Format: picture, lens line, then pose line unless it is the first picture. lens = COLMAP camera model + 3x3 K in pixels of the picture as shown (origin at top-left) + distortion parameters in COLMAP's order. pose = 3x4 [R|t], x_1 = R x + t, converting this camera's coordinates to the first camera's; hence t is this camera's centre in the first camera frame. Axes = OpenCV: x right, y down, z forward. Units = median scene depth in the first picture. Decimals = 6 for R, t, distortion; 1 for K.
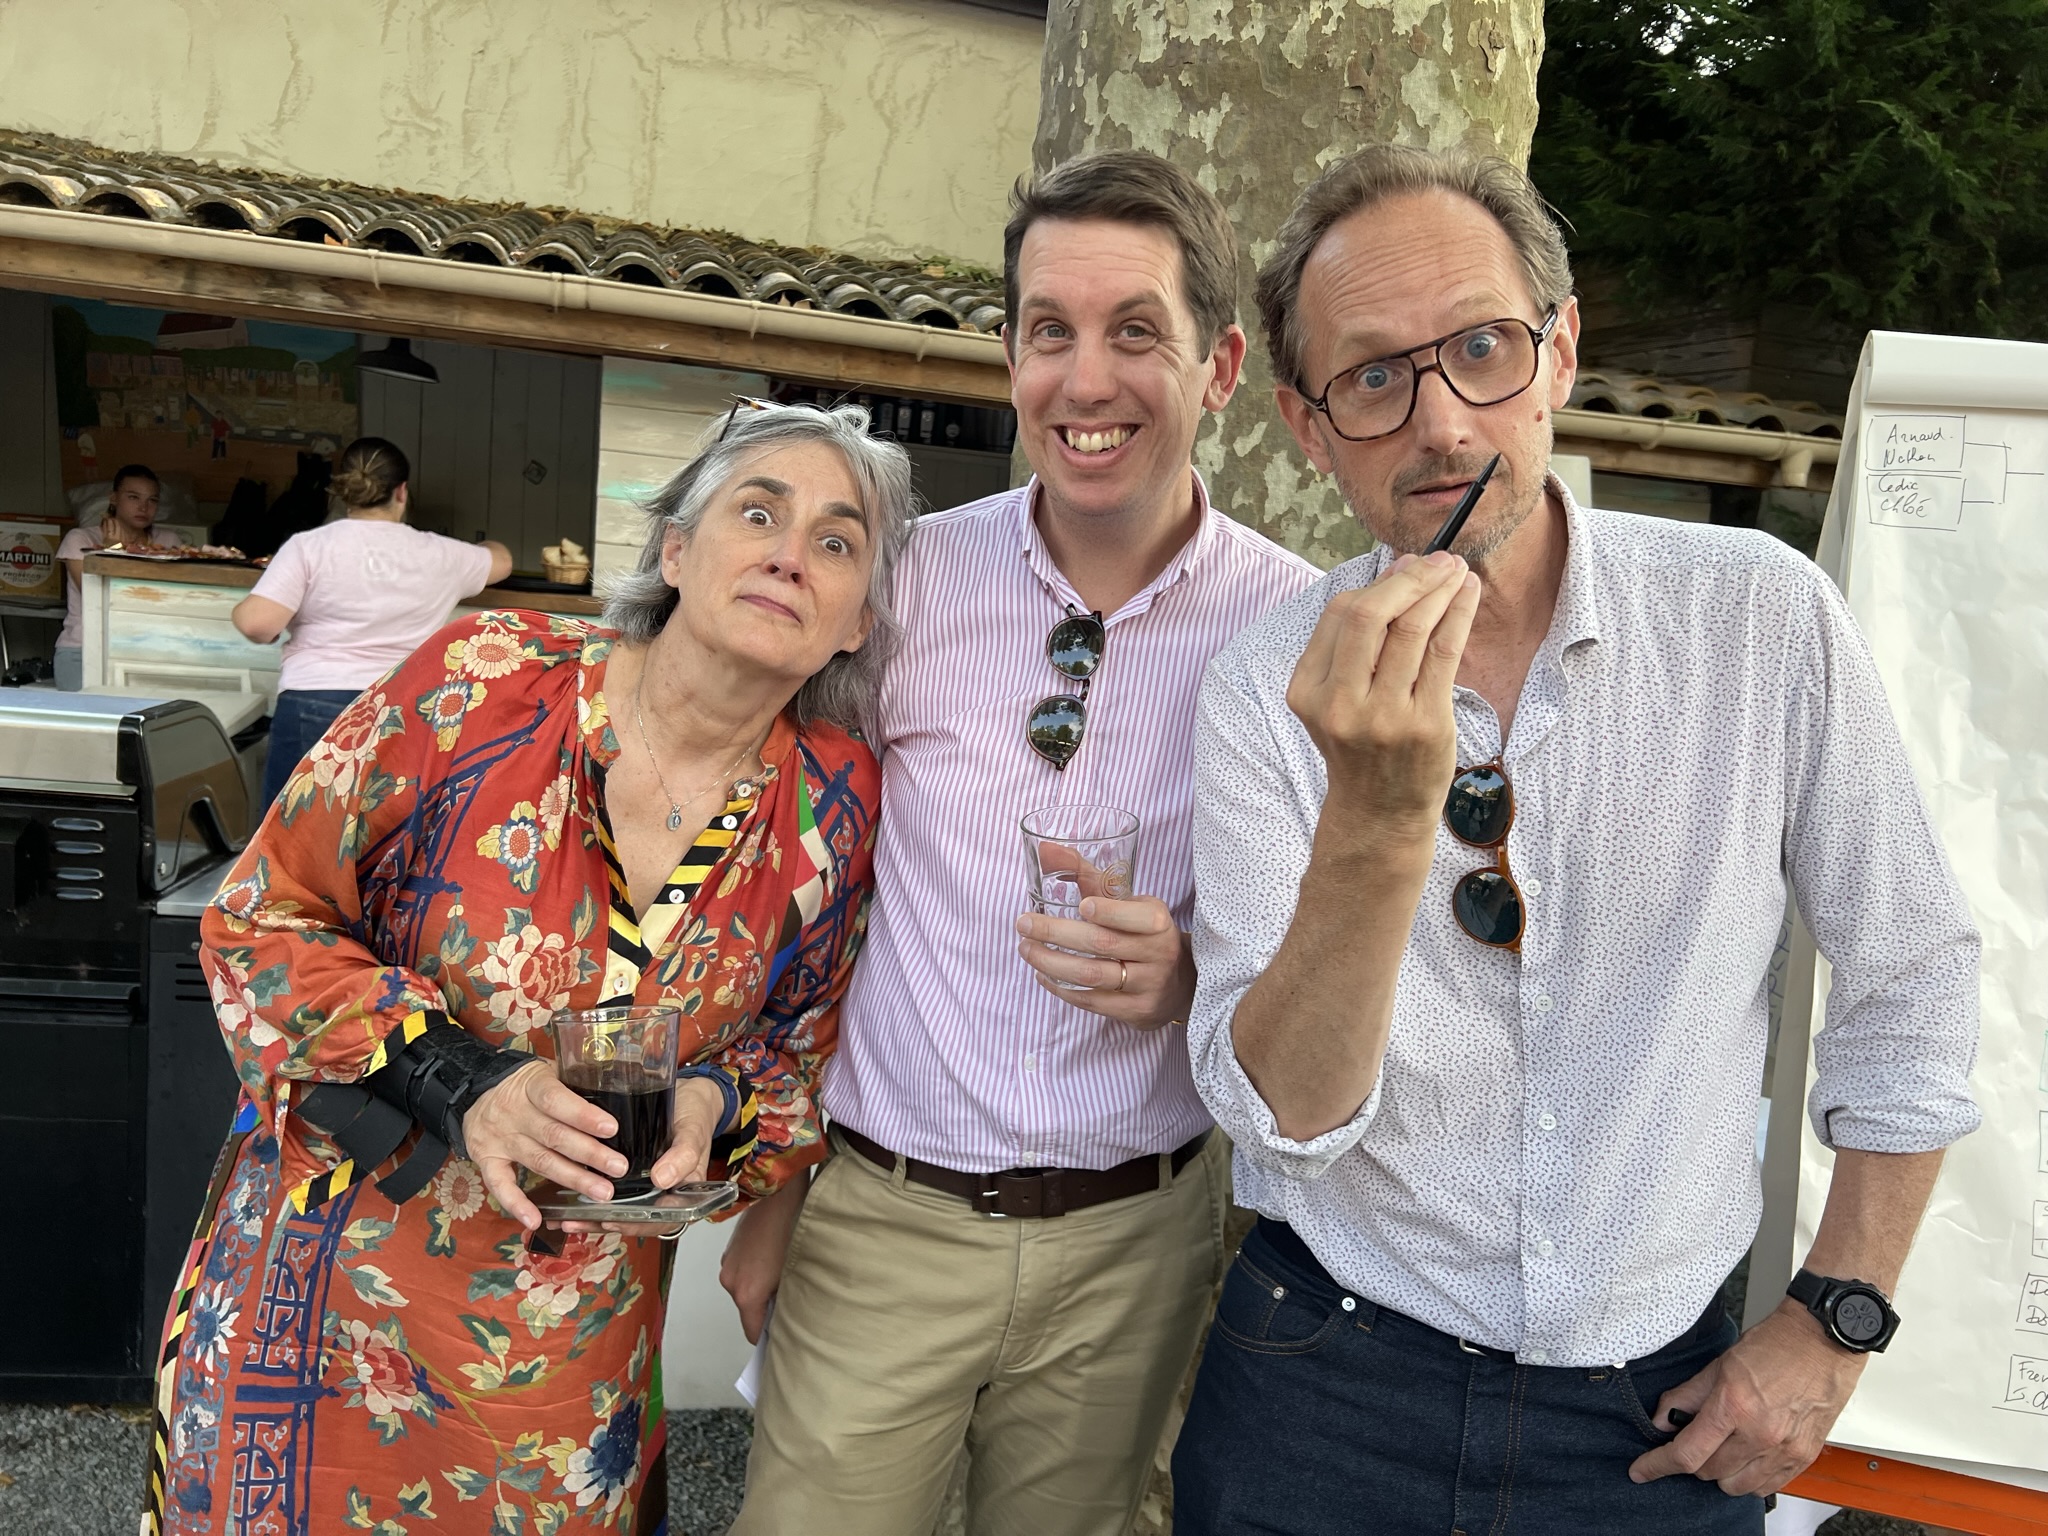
lens RADIAL K [[1534.5, 0, 1049.2], [0, 1534.5, 770.9], [0, 0, 1]] dist [0.043494, -0.052905]
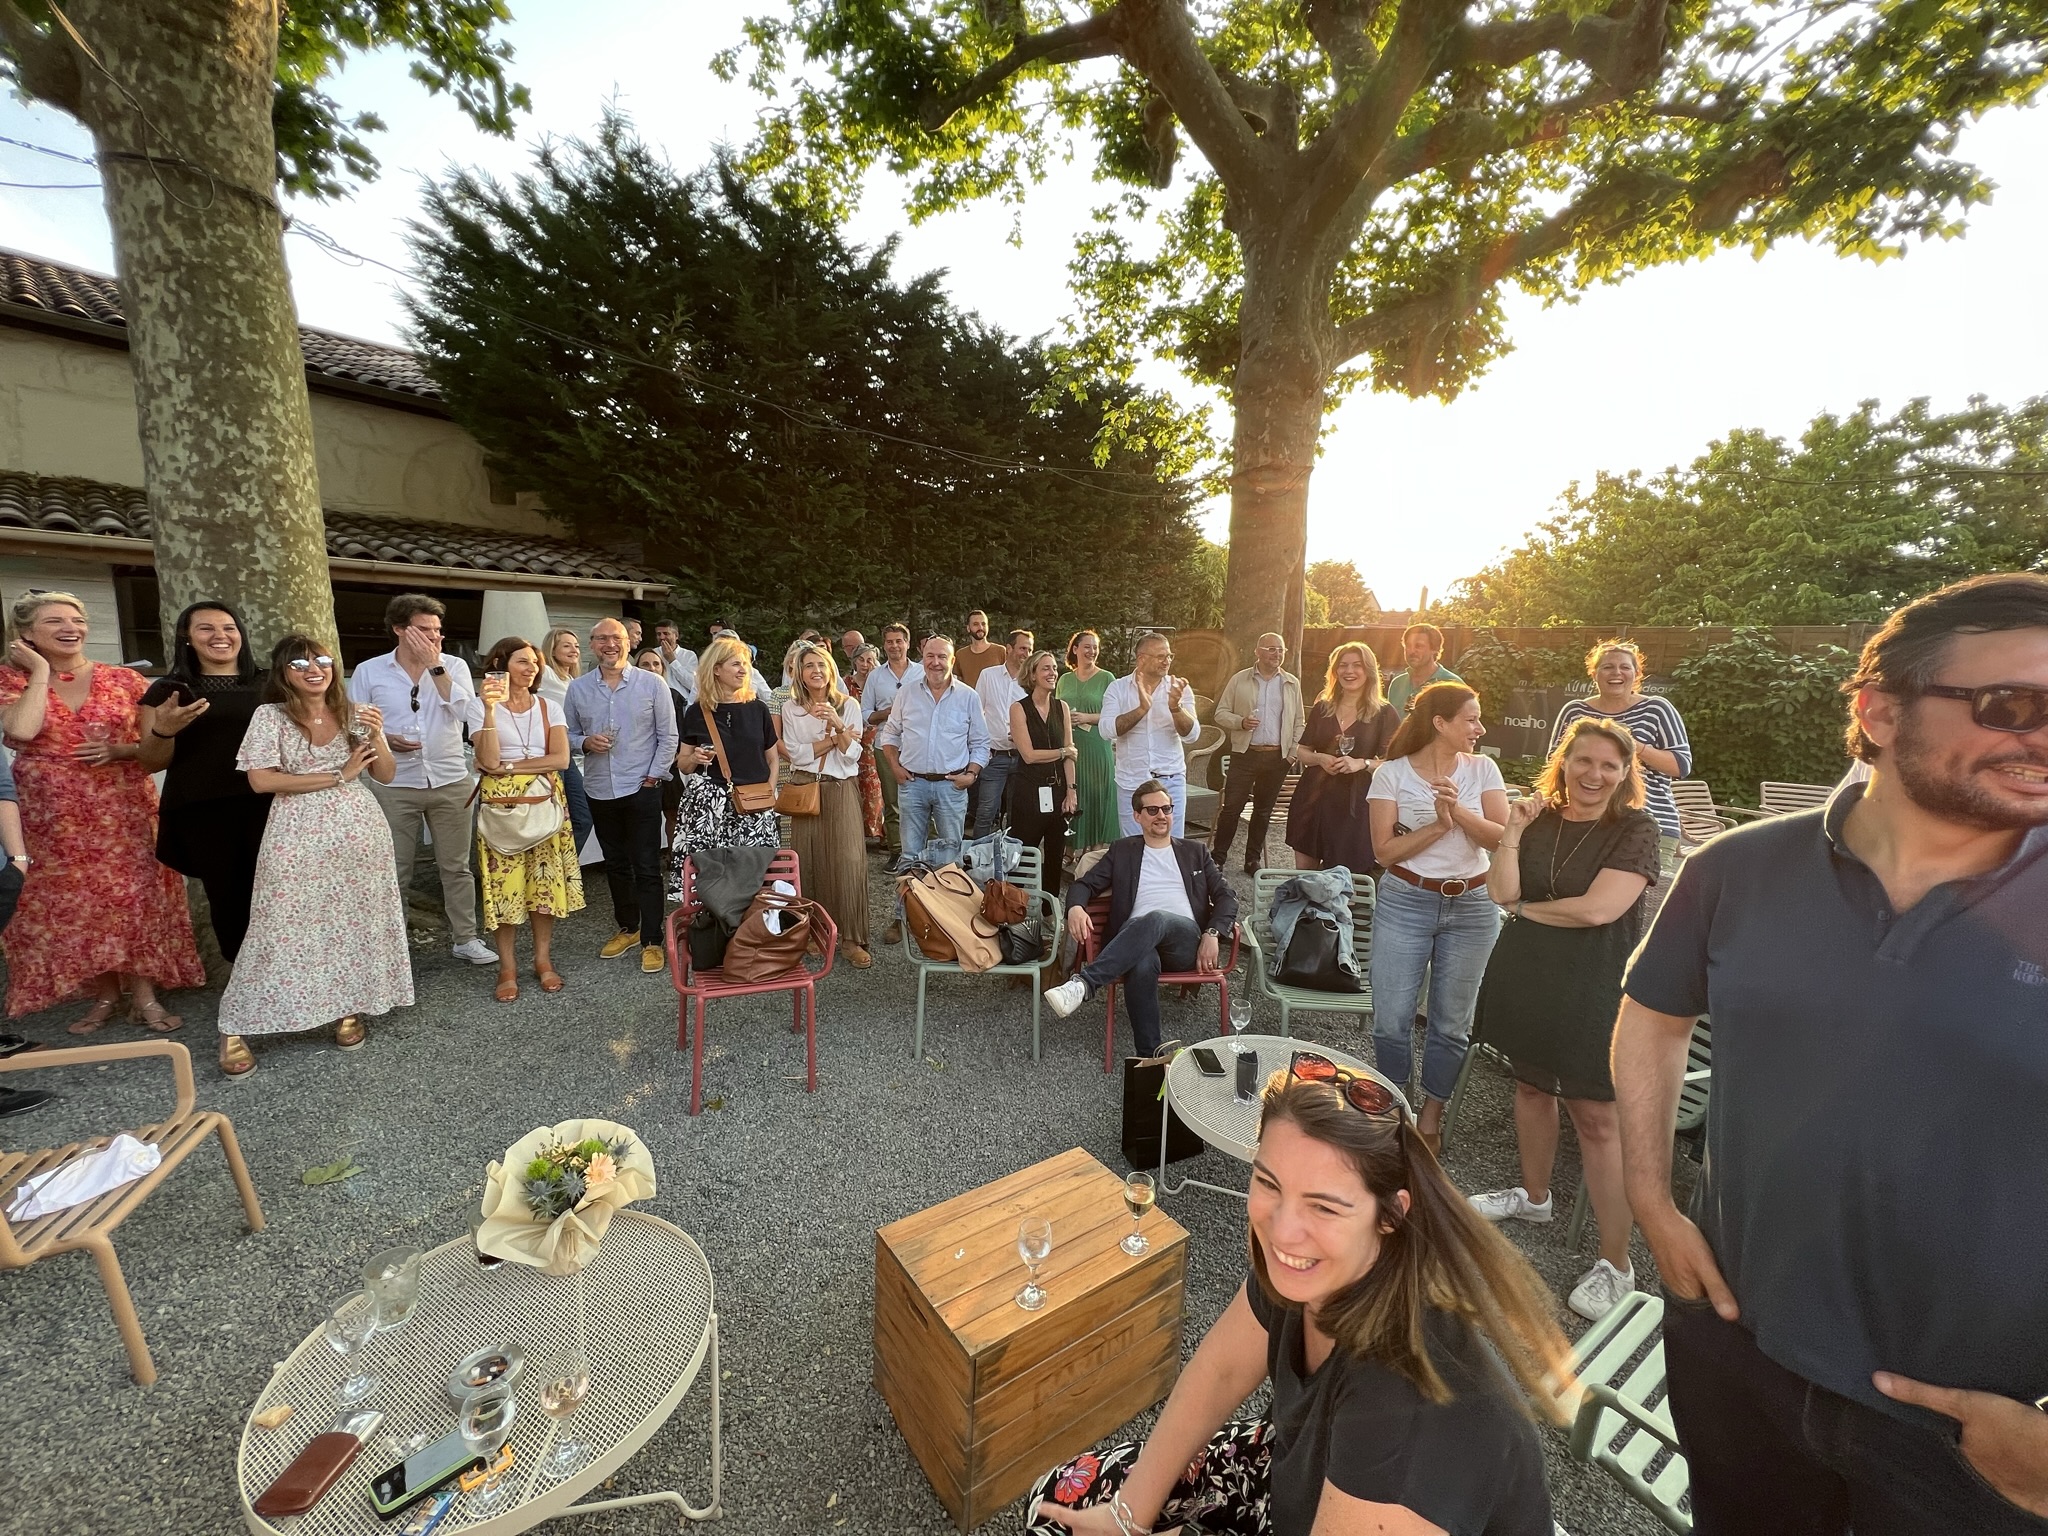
lens RADIAL K [[814.9, 0, 1028.8], [0, 814.9, 758.6], [0, 0, 1]] dist [-0.007057, 0.001207]
pose [[0.824583, -0.132522, 0.550001, 0.273854], [0.115258, 0.991140, 0.066014, 0.115533], [-0.553876, 0.008959, 0.832551, -0.828237]]
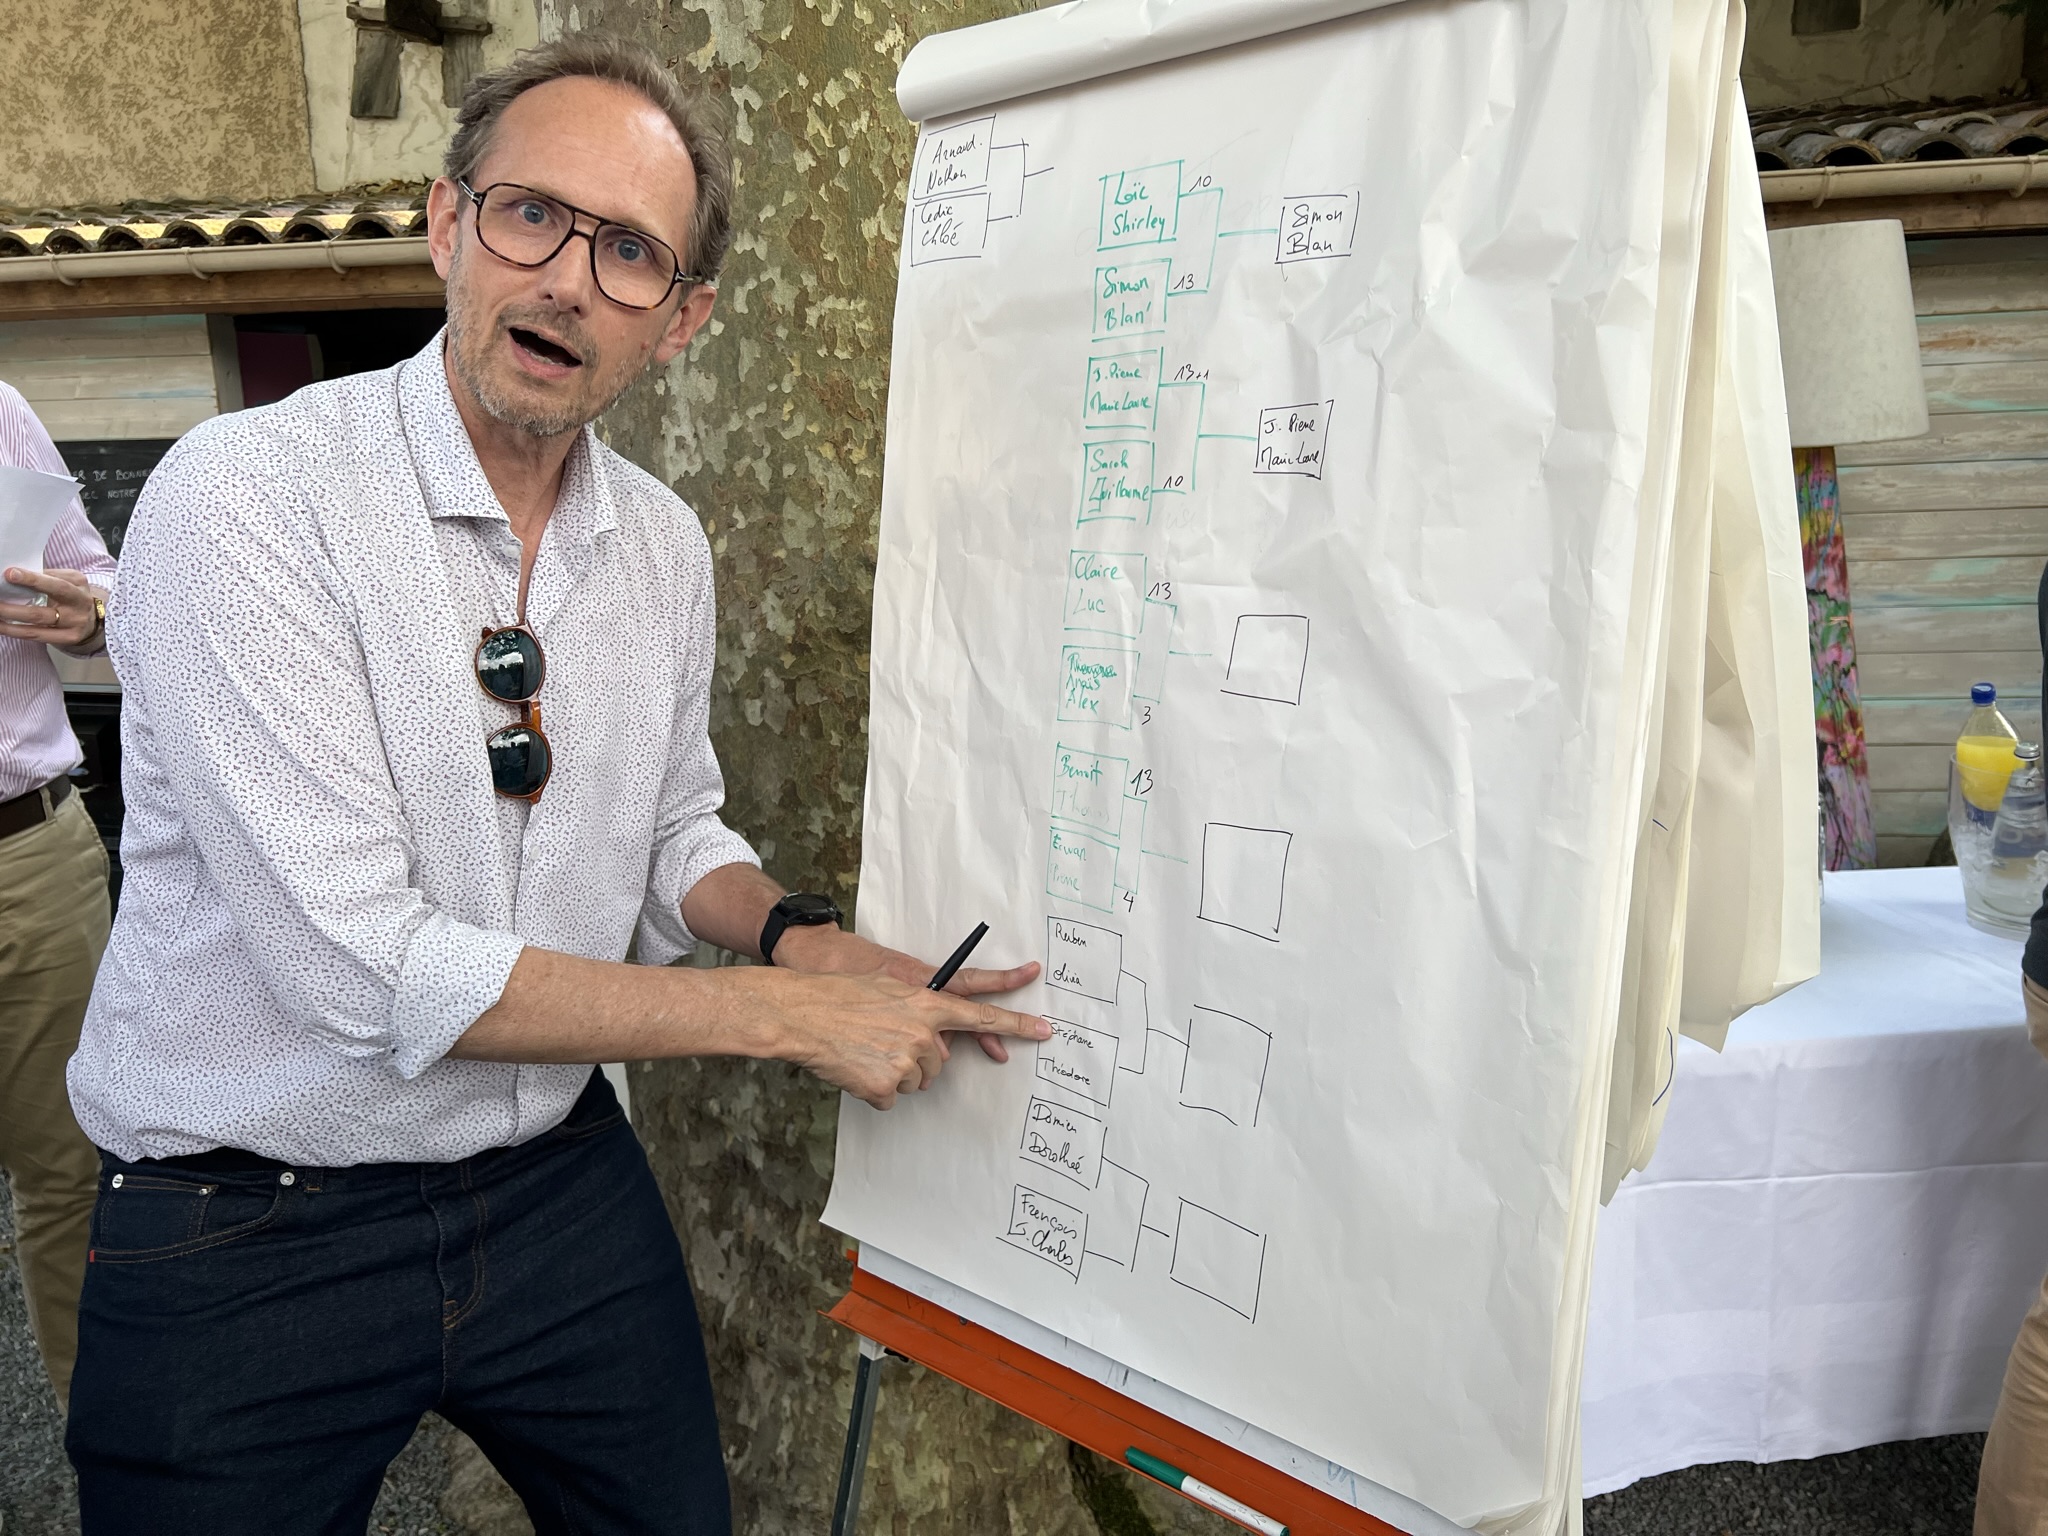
lens RADIAL K [[1534.5, 0, 1029.0], [0, 1534.5, 757.2], [0, 0, 1]] dist [0.043494, -0.052905]
pose [[0.902997, -0.026843, -0.428808, 0.330329], [0.046068, 0.998342, 0.034517, 0.033570], [0.427170, -0.050923, 0.902736, 0.072393]]
